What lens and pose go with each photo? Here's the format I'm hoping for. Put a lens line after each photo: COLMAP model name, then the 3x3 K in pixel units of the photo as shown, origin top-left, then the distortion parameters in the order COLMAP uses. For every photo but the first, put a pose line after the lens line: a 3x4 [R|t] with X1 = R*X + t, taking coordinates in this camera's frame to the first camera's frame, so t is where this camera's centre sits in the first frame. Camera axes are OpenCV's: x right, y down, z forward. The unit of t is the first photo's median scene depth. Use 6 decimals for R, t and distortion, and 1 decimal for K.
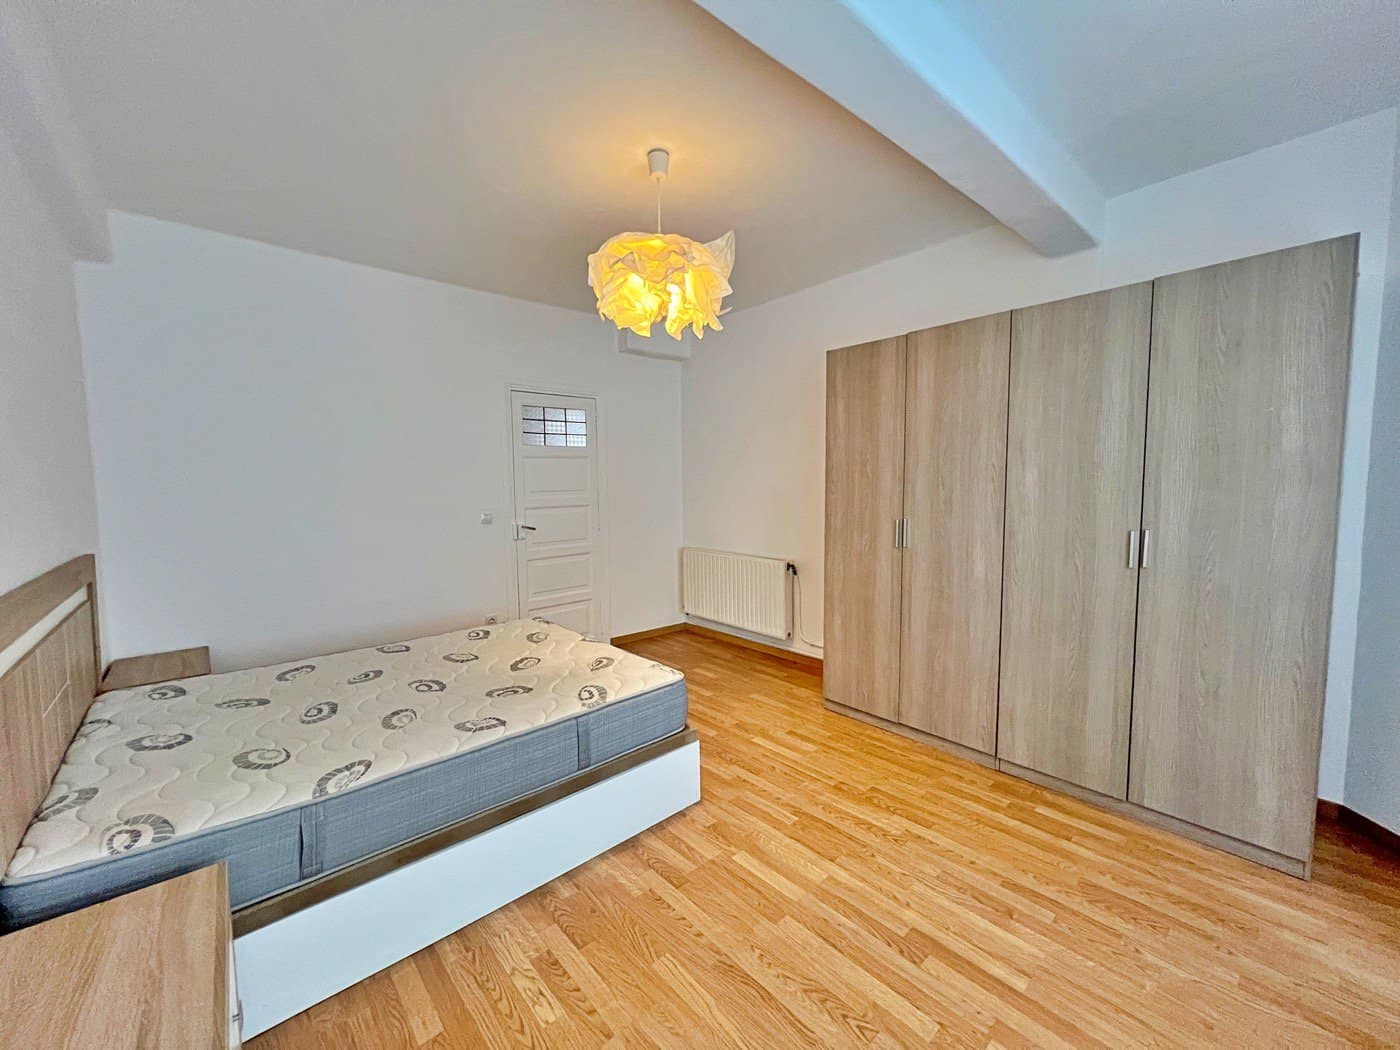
lens RADIAL K [[556.6, 0, 698.5], [0, 556.6, 518.6], [0, 0, 1]] dist [-0.002477, 0.000576]
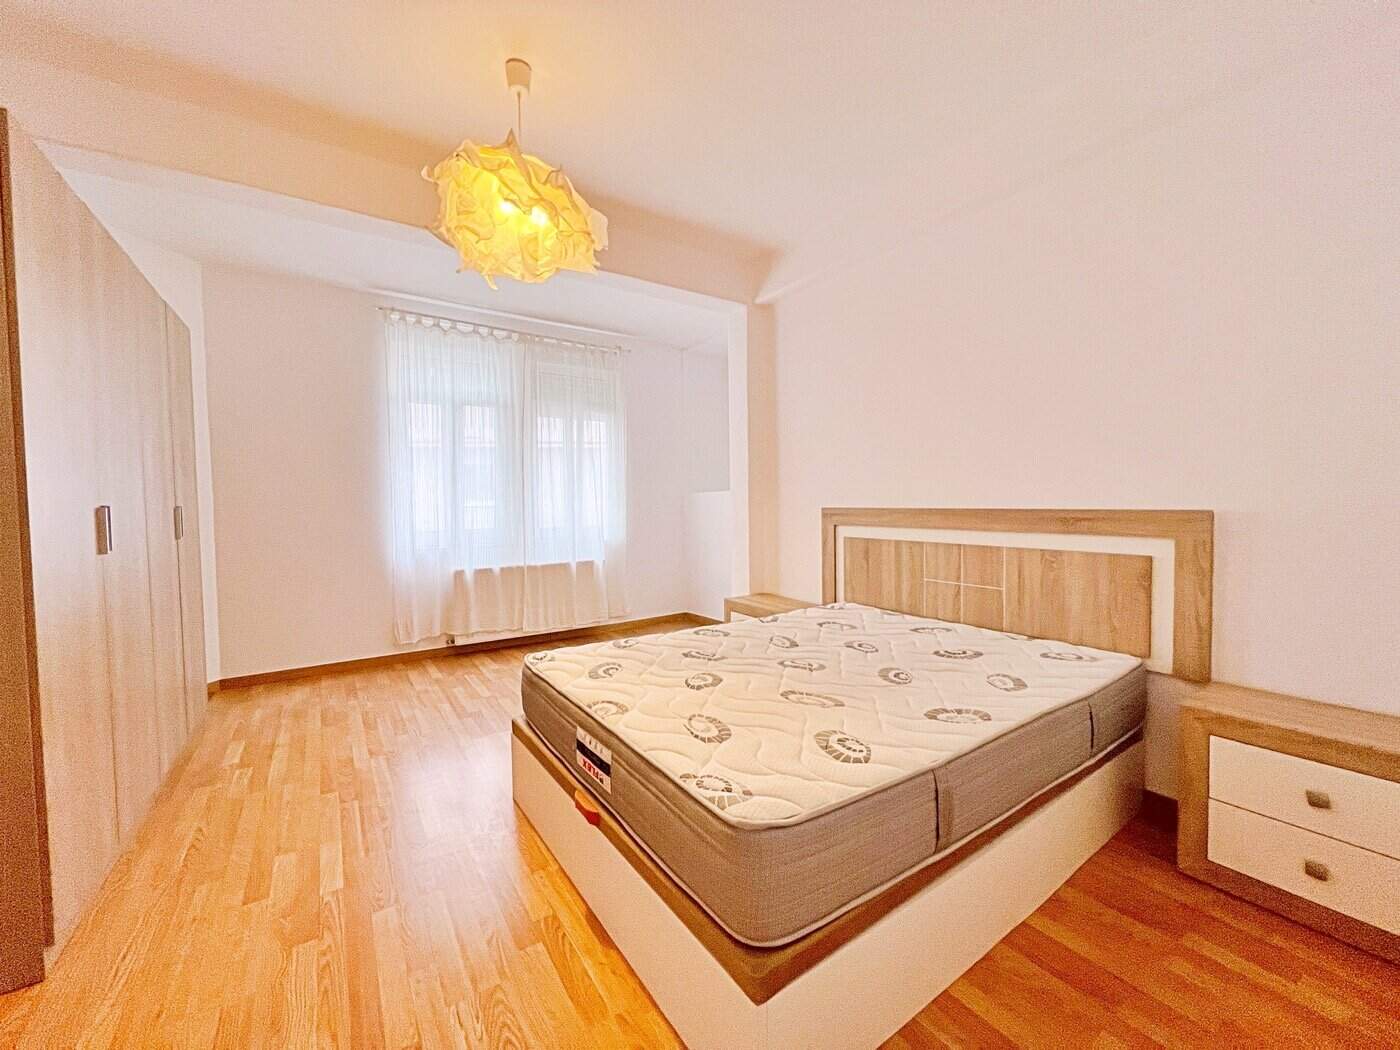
lens RADIAL K [[554.4, 0, 701.8], [0, 554.4, 525.5], [0, 0, 1]] dist [0.007078, -0.000746]
pose [[-0.991398, 0.019977, 0.129349, -0.489141], [0.033630, 0.993983, 0.104248, -0.029983], [-0.126488, 0.107701, -0.986104, 2.032973]]
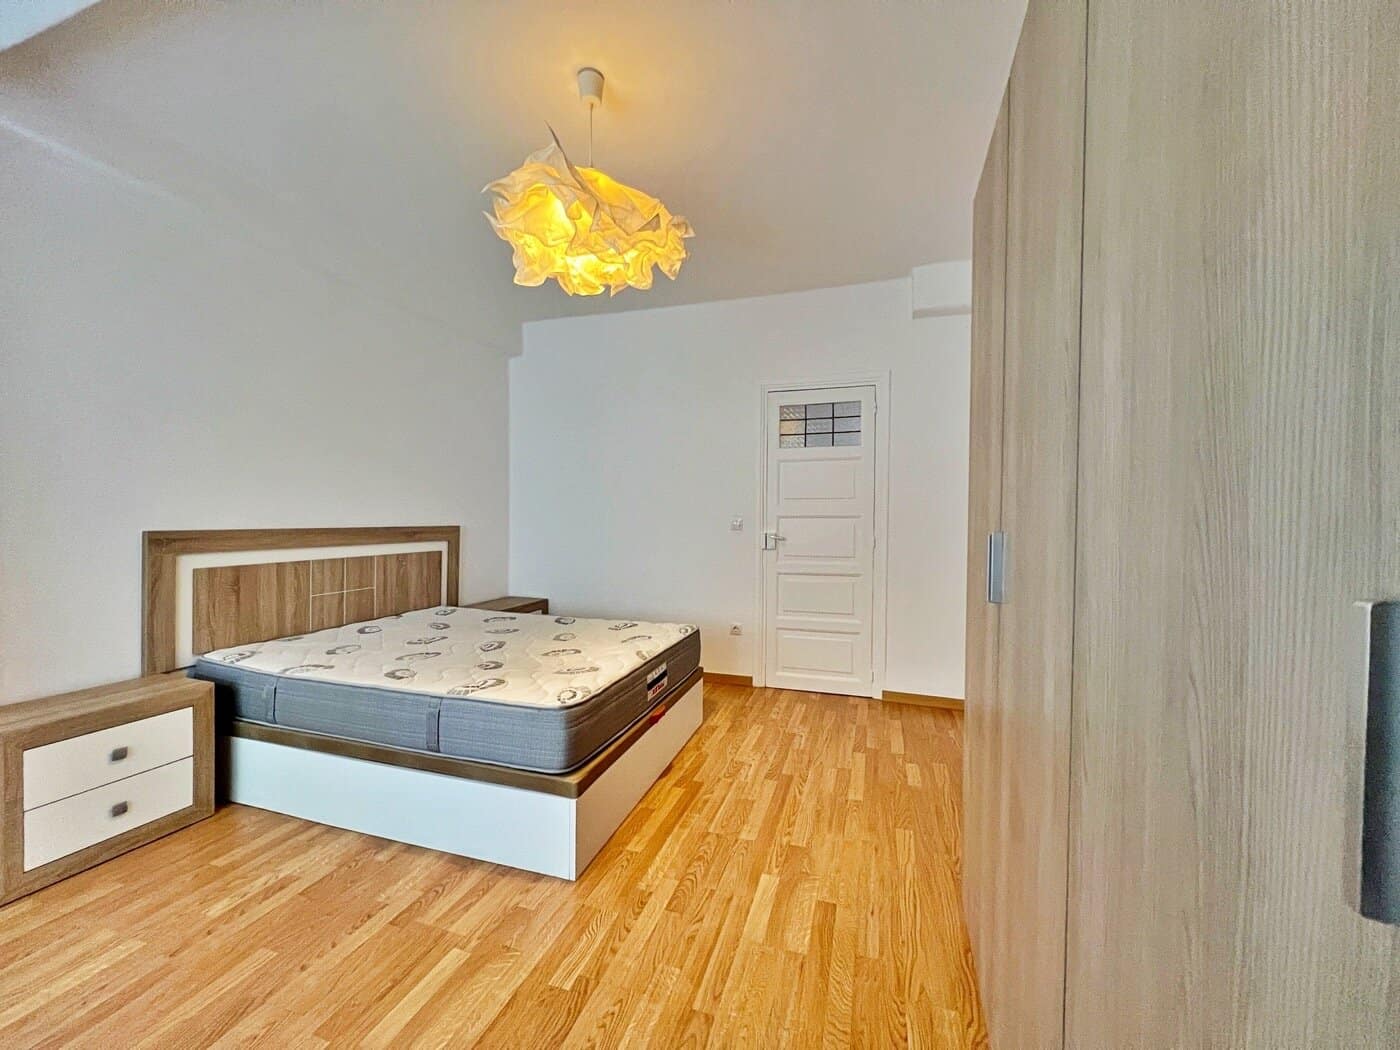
lens RADIAL K [[554.4, 0, 691.5], [0, 554.4, 520.3], [0, 0, 1]] dist [0.007078, -0.000746]
pose [[0.498507, 0.023947, -0.866555, 0.809428], [-0.068671, 0.997568, -0.011937, 0.015441], [0.864161, 0.065458, 0.498939, 0.809409]]
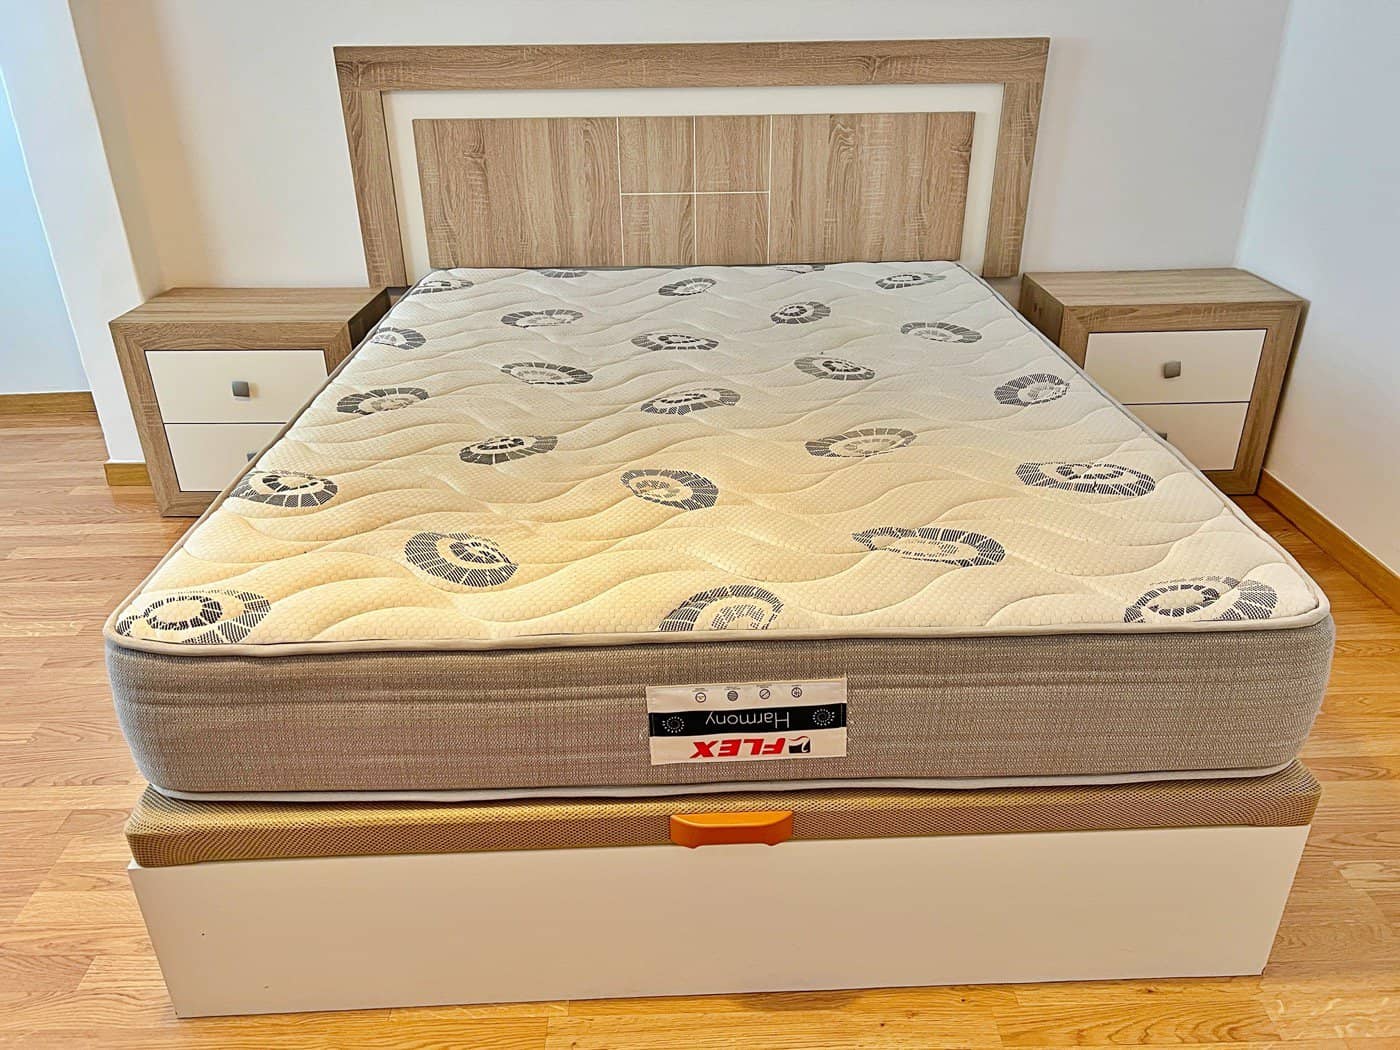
lens RADIAL K [[1052.7, 0, 694.2], [0, 1052.7, 536.1], [0, 0, 1]] dist [0.021296, -0.006078]
pose [[-0.647427, 0.361529, -0.670921, 0.127064], [-0.026368, 0.869174, 0.493804, -0.028868], [0.761671, 0.337392, -0.553194, 1.624446]]
